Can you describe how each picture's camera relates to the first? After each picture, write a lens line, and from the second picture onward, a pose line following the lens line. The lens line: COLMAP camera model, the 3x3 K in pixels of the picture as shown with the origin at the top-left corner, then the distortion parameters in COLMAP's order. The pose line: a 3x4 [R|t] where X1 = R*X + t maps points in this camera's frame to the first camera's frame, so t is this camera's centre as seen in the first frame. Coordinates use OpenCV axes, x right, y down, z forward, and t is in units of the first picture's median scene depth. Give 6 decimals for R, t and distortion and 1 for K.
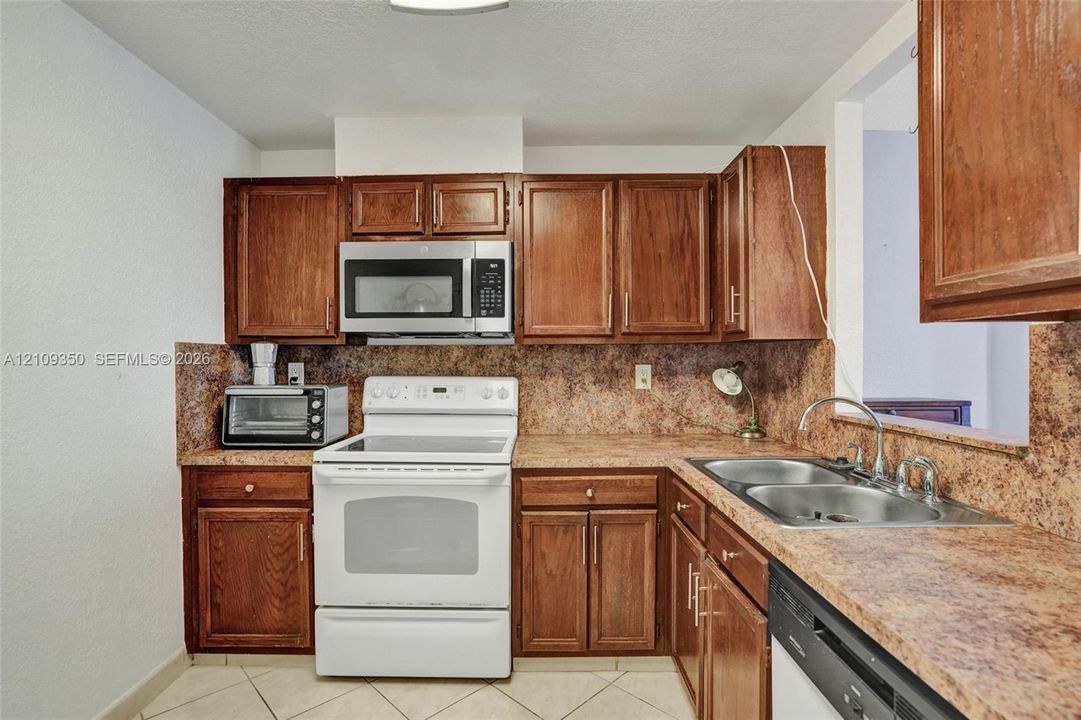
lens RADIAL K [[512.6, 0, 537.1], [0, 512.6, 363.6], [0, 0, 1]] dist [-0.052498, 0.023110]
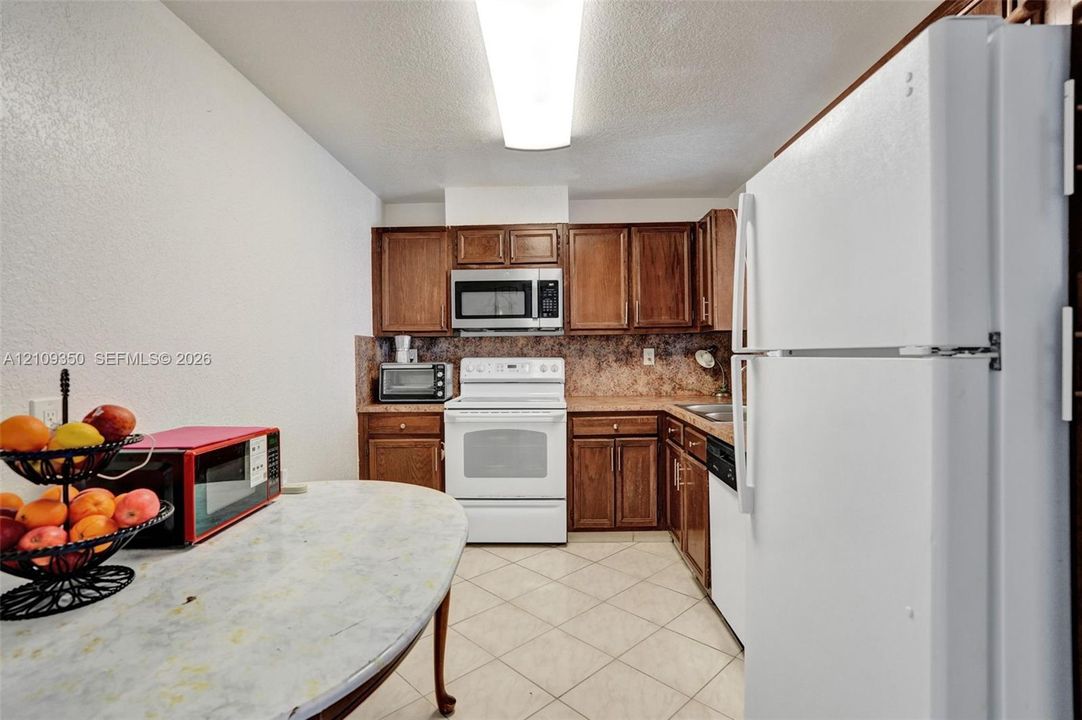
lens RADIAL K [[513.0, 0, 537.6], [0, 513.0, 363.6], [0, 0, 1]] dist [-0.052498, 0.023110]
pose [[0.999830, -0.009220, -0.015997, -0.102272], [0.009416, 0.999881, 0.012194, 0.028748], [0.015883, -0.012342, 0.999798, -0.548528]]
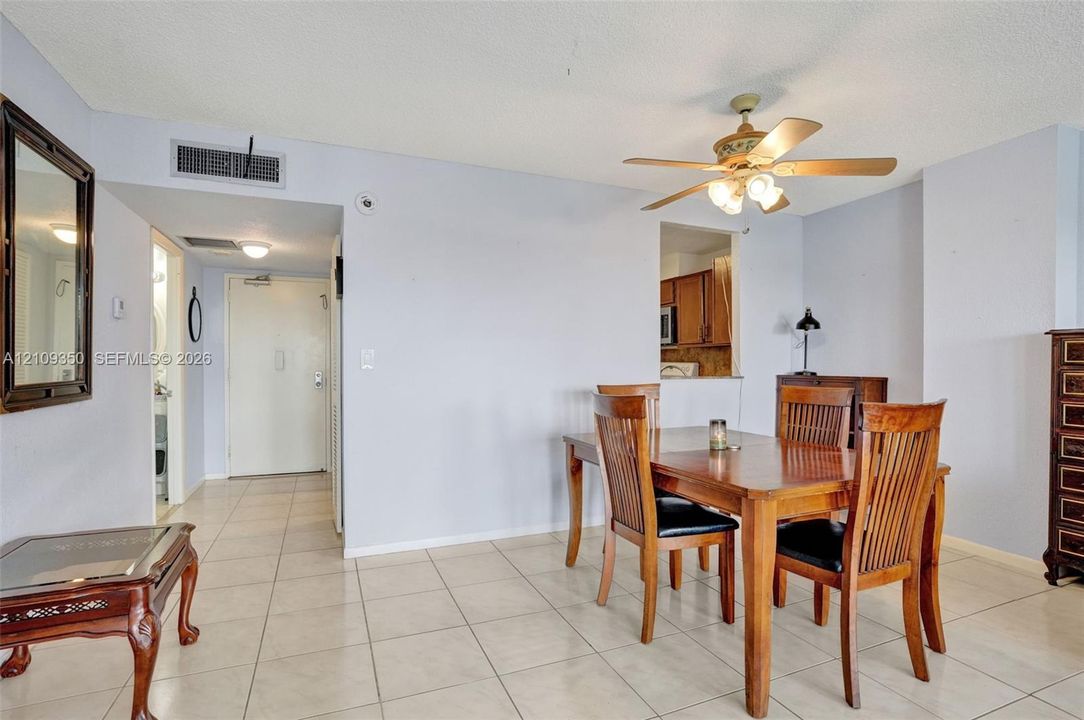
lens RADIAL K [[514.0, 0, 538.6], [0, 514.0, 363.6], [0, 0, 1]] dist [-0.052498, 0.023110]
pose [[0.394326, 0.000627, -0.918971, 1.930277], [-0.006718, 0.999975, -0.002200, 0.045167], [0.918946, 0.007041, 0.394320, -0.544308]]
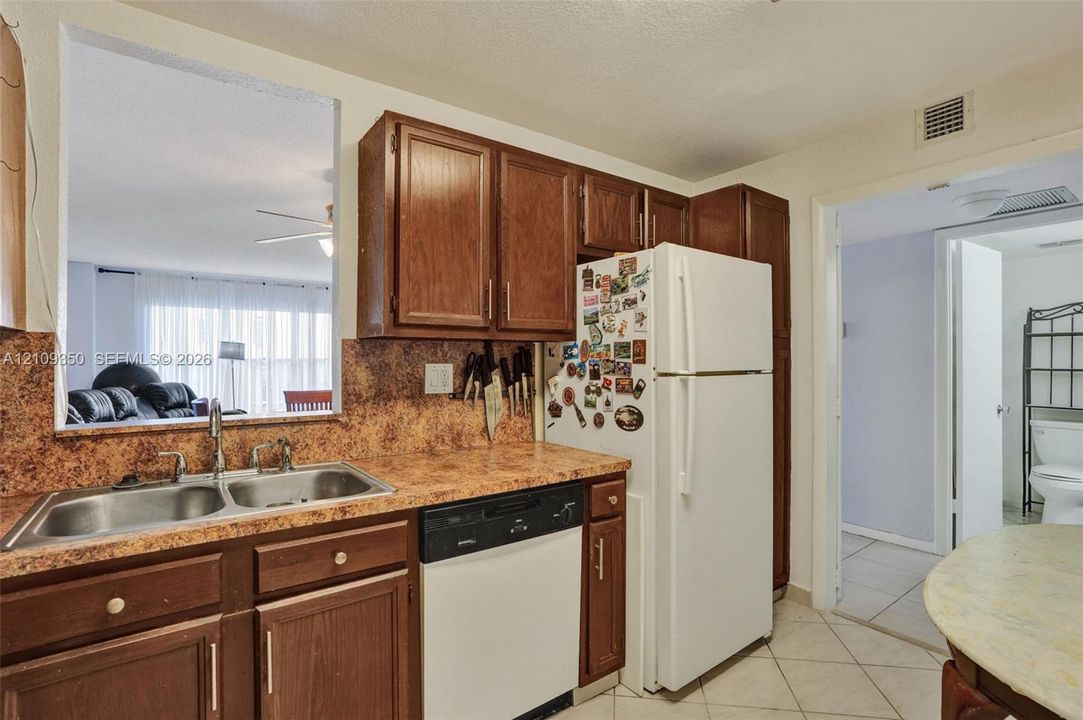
lens RADIAL K [[513.5, 0, 538.1], [0, 513.5, 363.6], [0, 0, 1]] dist [-0.052498, 0.023110]
pose [[-0.598947, -0.002873, 0.800783, -0.428035], [0.006724, 0.999940, 0.008617, -0.003252], [-0.800760, 0.010545, -0.598892, 0.857879]]
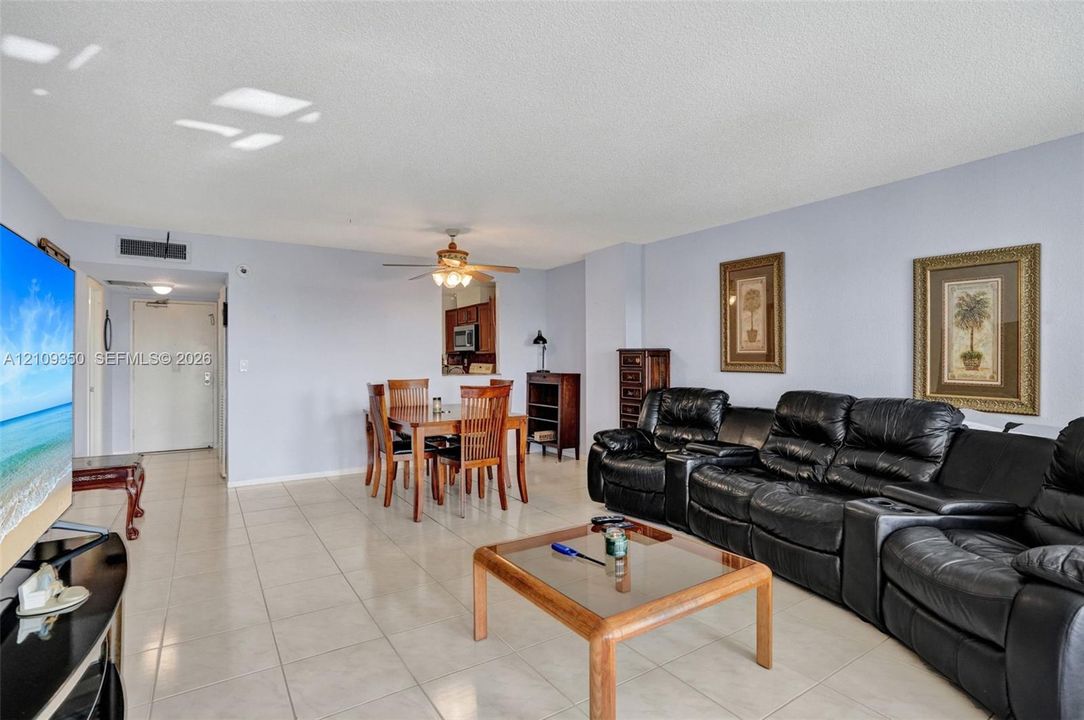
lens RADIAL K [[518.3, 0, 538.2], [0, 518.3, 349.7], [0, 0, 1]] dist [-0.025710, 0.000302]
pose [[0.549428, -0.017020, -0.835368, 3.125031], [-0.001585, 0.999769, -0.021412, 0.009272], [0.835540, 0.013088, 0.549274, -0.586943]]
